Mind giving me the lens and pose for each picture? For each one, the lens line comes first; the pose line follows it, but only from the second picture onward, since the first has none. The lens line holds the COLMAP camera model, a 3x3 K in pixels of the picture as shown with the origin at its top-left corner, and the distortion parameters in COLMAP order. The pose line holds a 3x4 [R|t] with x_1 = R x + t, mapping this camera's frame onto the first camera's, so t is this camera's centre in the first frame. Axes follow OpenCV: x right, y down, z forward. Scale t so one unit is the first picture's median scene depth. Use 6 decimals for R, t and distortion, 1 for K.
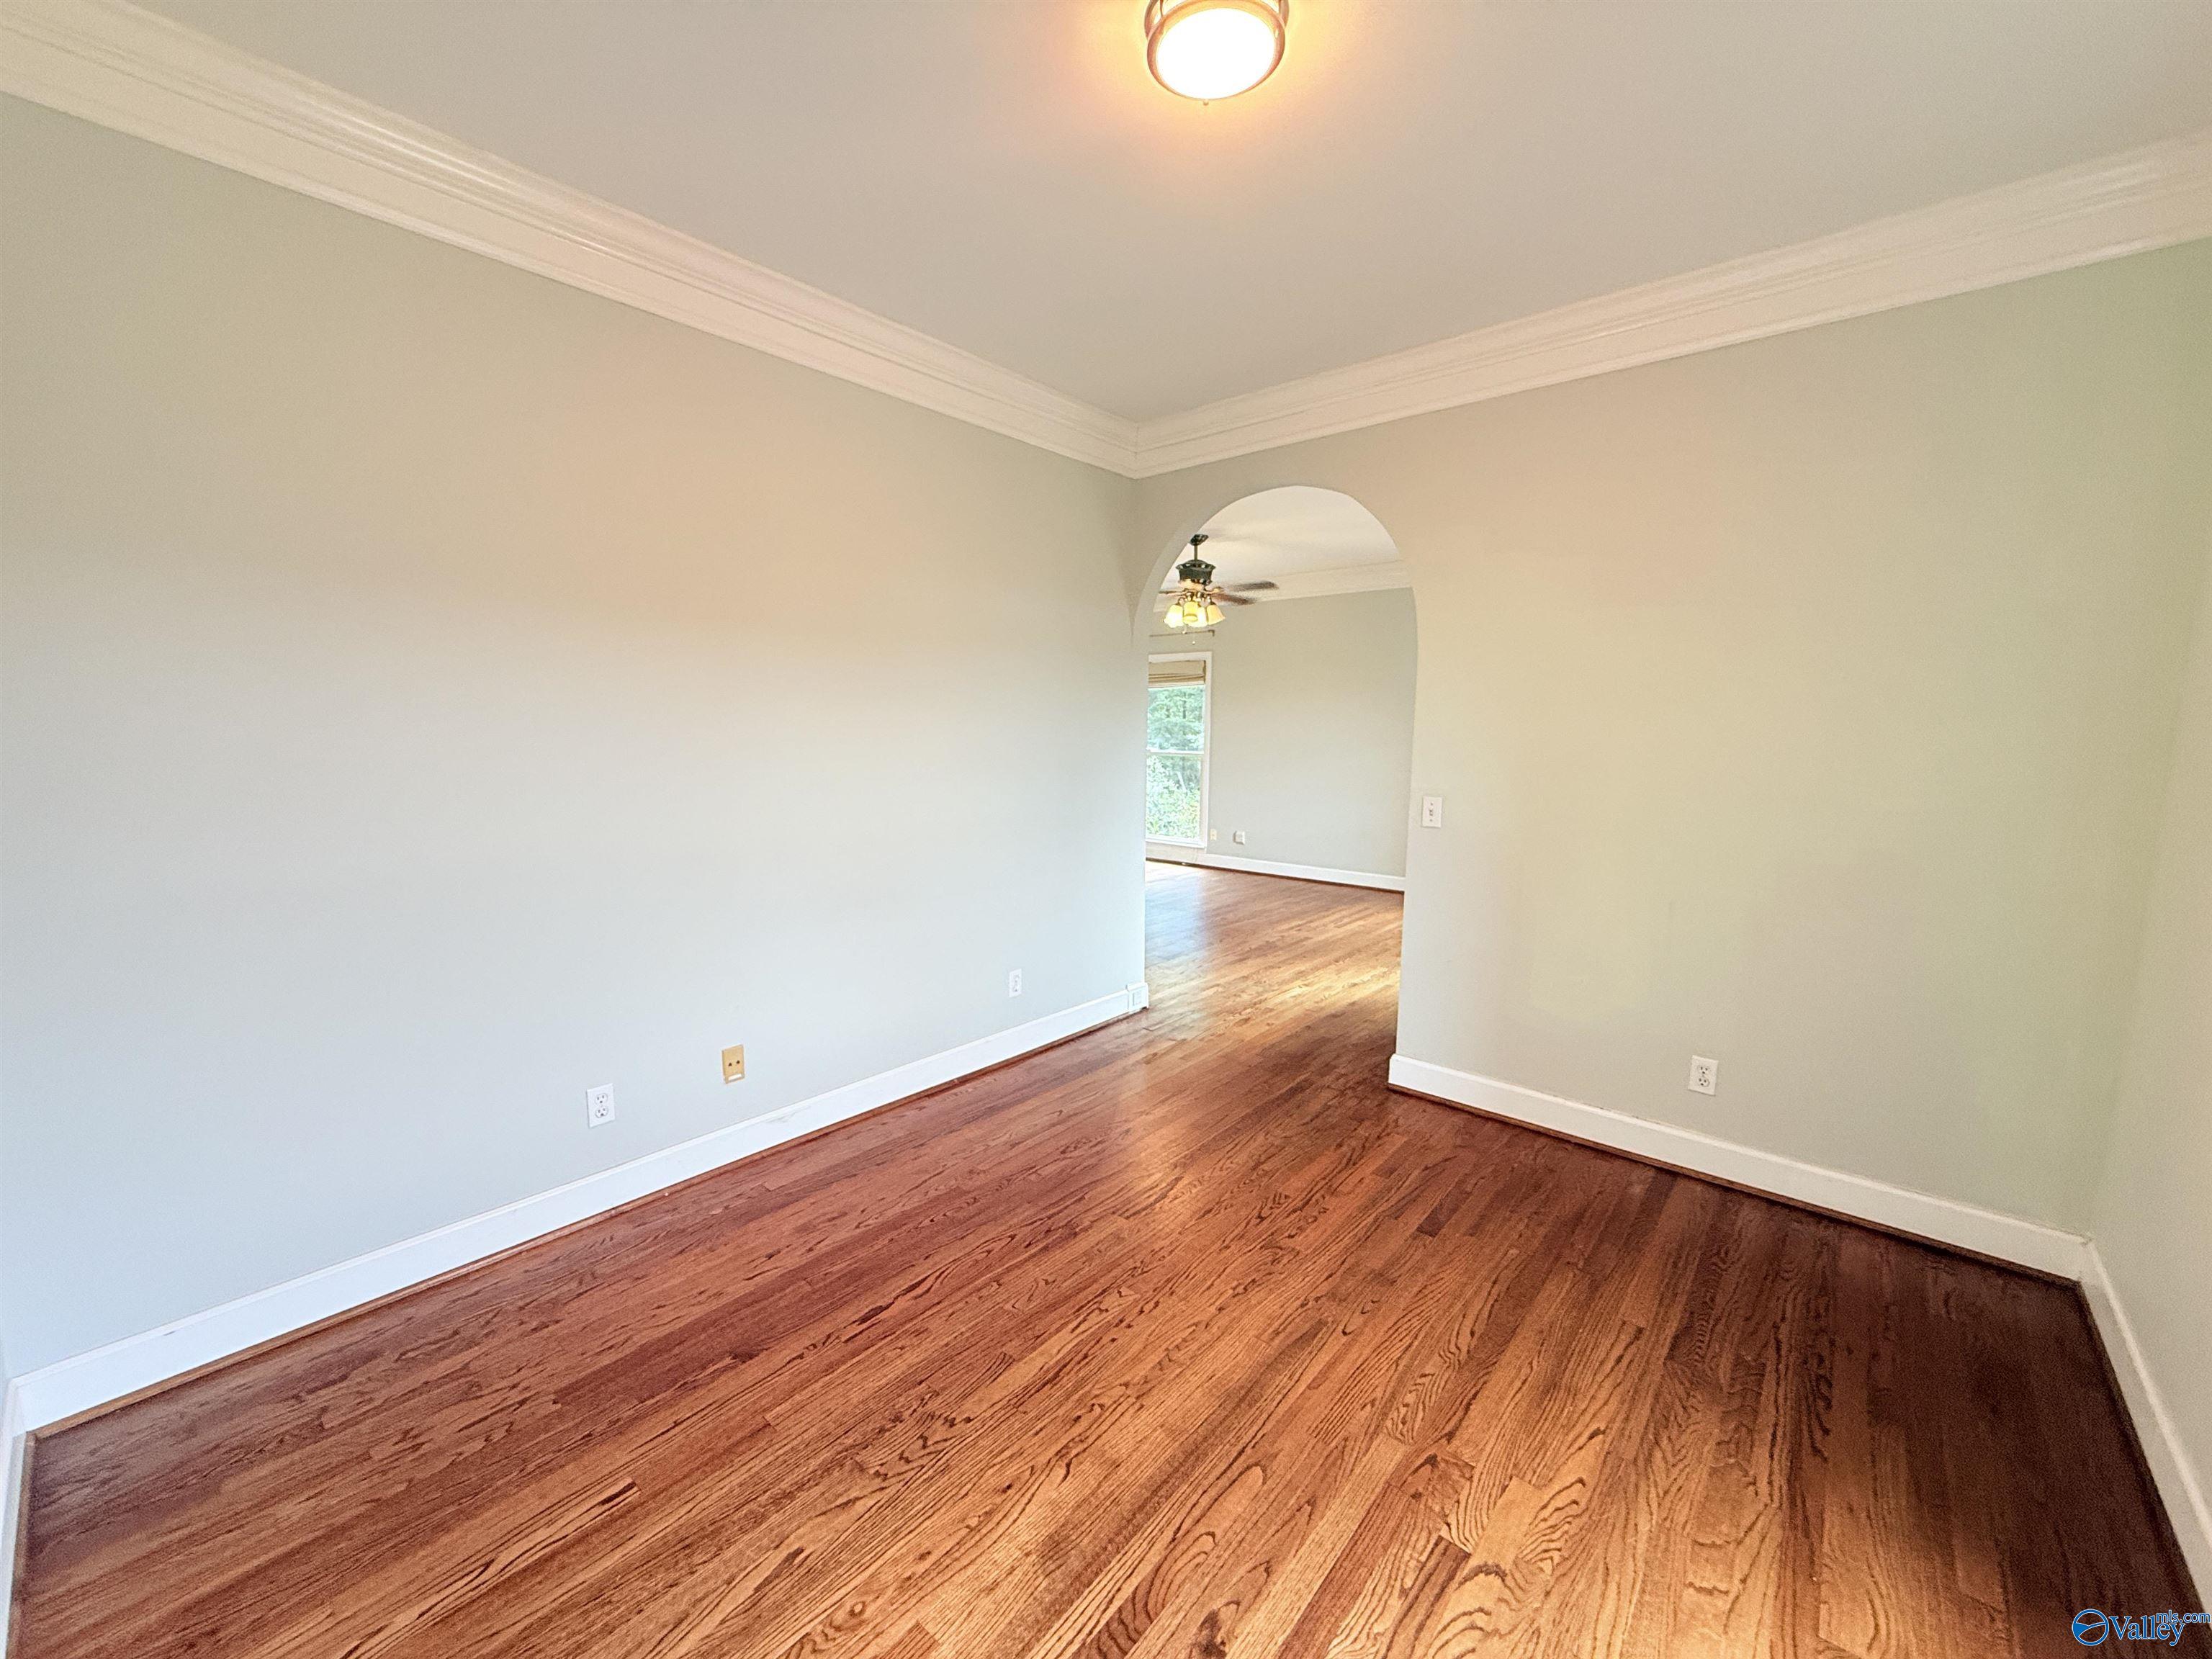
lens RADIAL K [[871.3, 0, 1108.6], [0, 871.3, 831.3], [0, 0, 1]] dist [-0.000177, -0.000300]
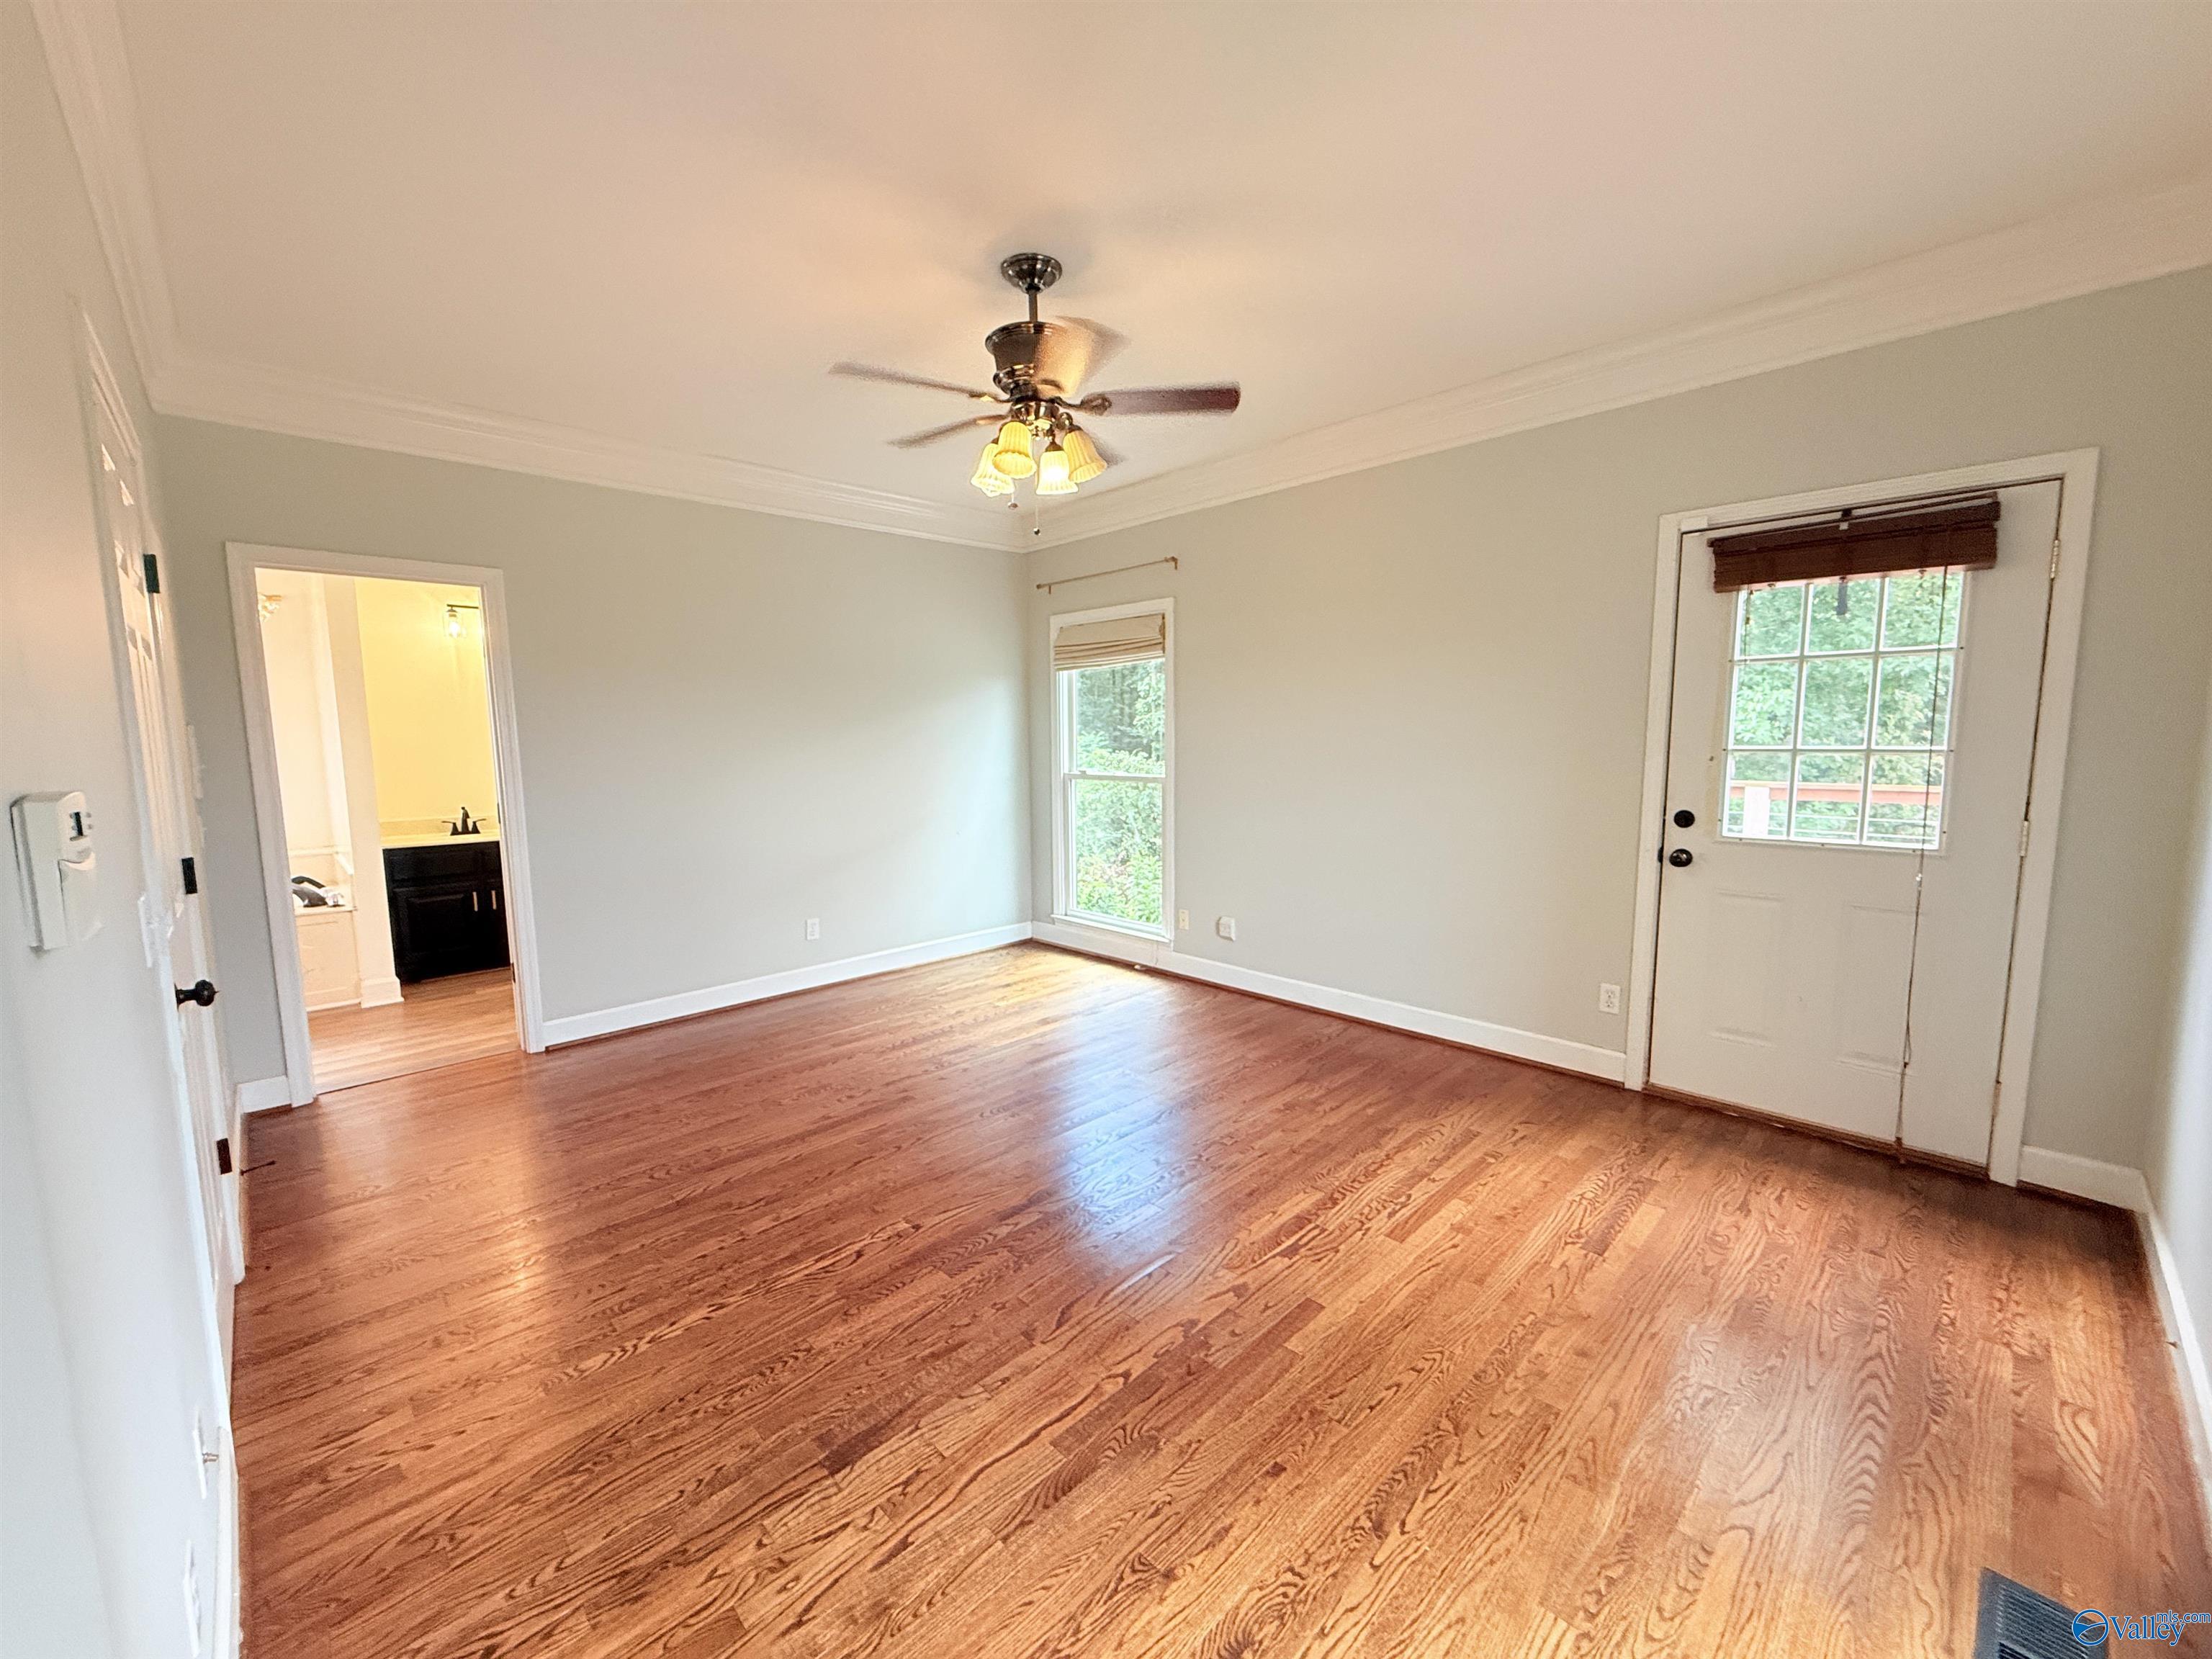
lens RADIAL K [[886.1, 0, 1106.0], [0, 886.1, 829.5], [0, 0, 1]] dist [0.001342, -0.000232]
pose [[0.996401, -0.006504, -0.084519, 0.121218], [0.005239, 0.999871, -0.015178, -0.048071], [0.084607, 0.014681, 0.996306, 0.426477]]
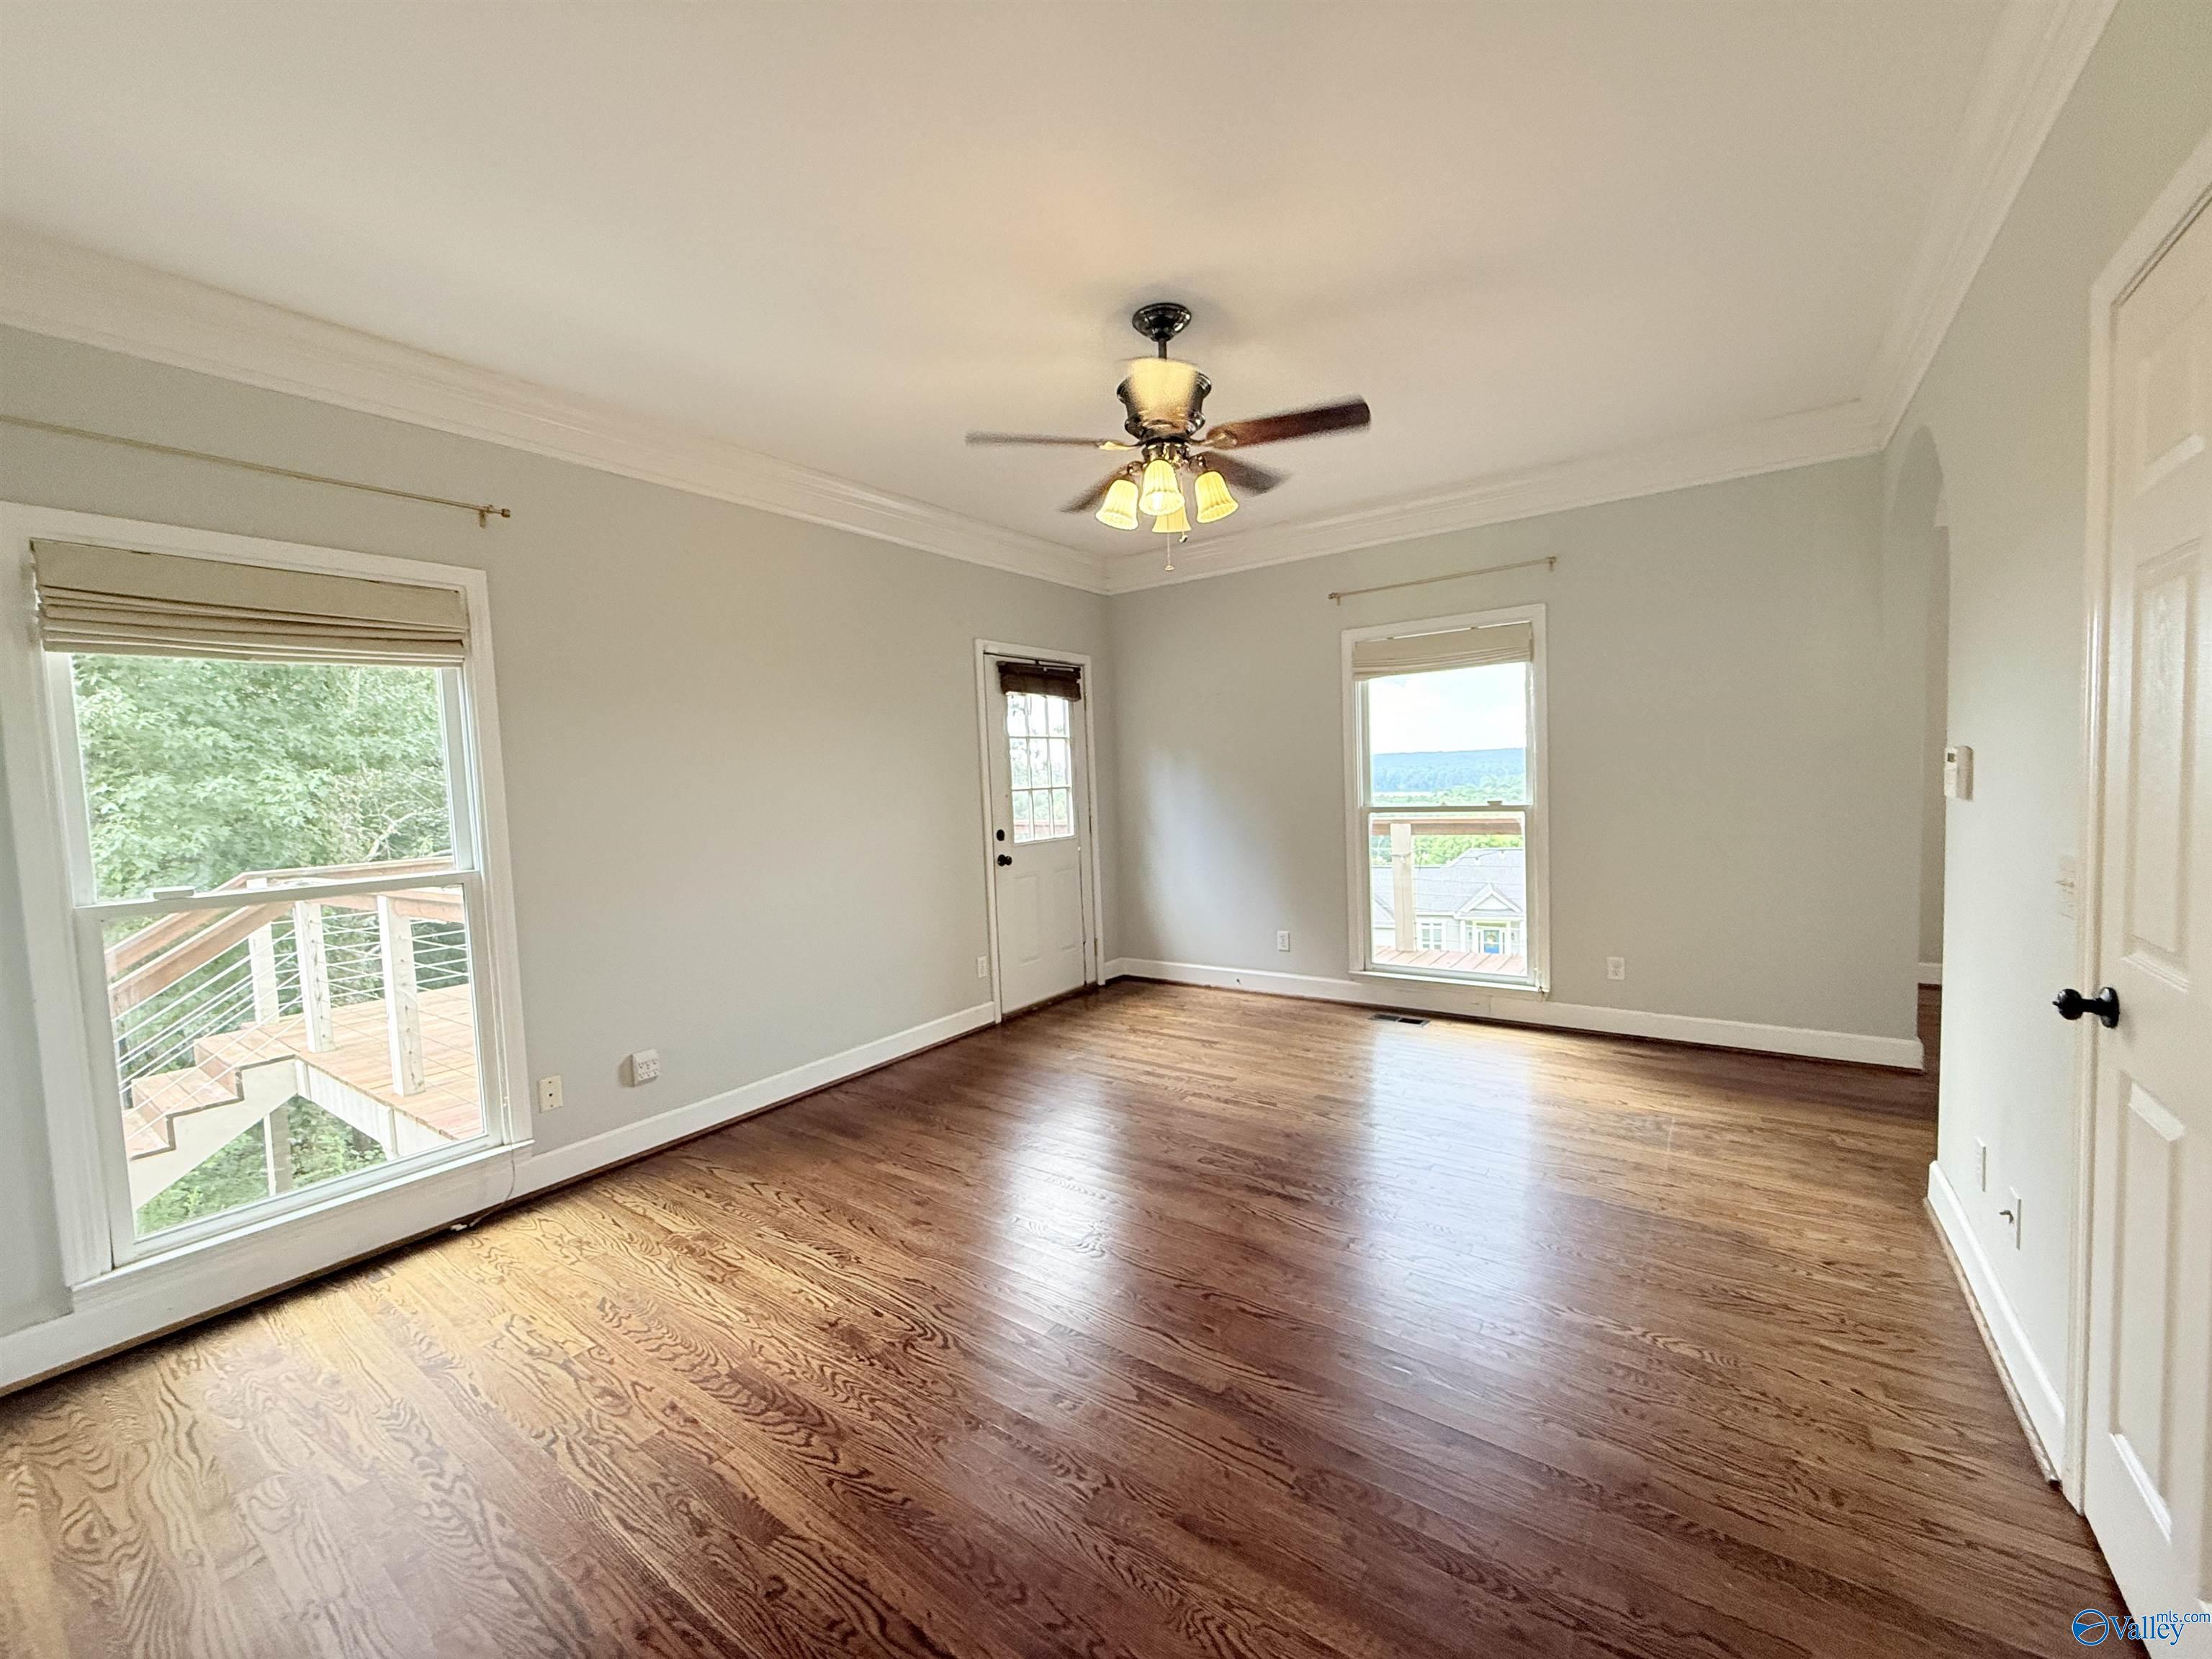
lens RADIAL K [[871.3, 0, 1108.6], [0, 871.3, 831.3], [0, 0, 1]] dist [-0.000177, -0.000300]
pose [[-0.097530, -0.065482, 0.993076, -0.247580], [0.164235, 0.983094, 0.080954, -0.094675], [-0.981588, 0.170993, -0.085126, 0.803376]]
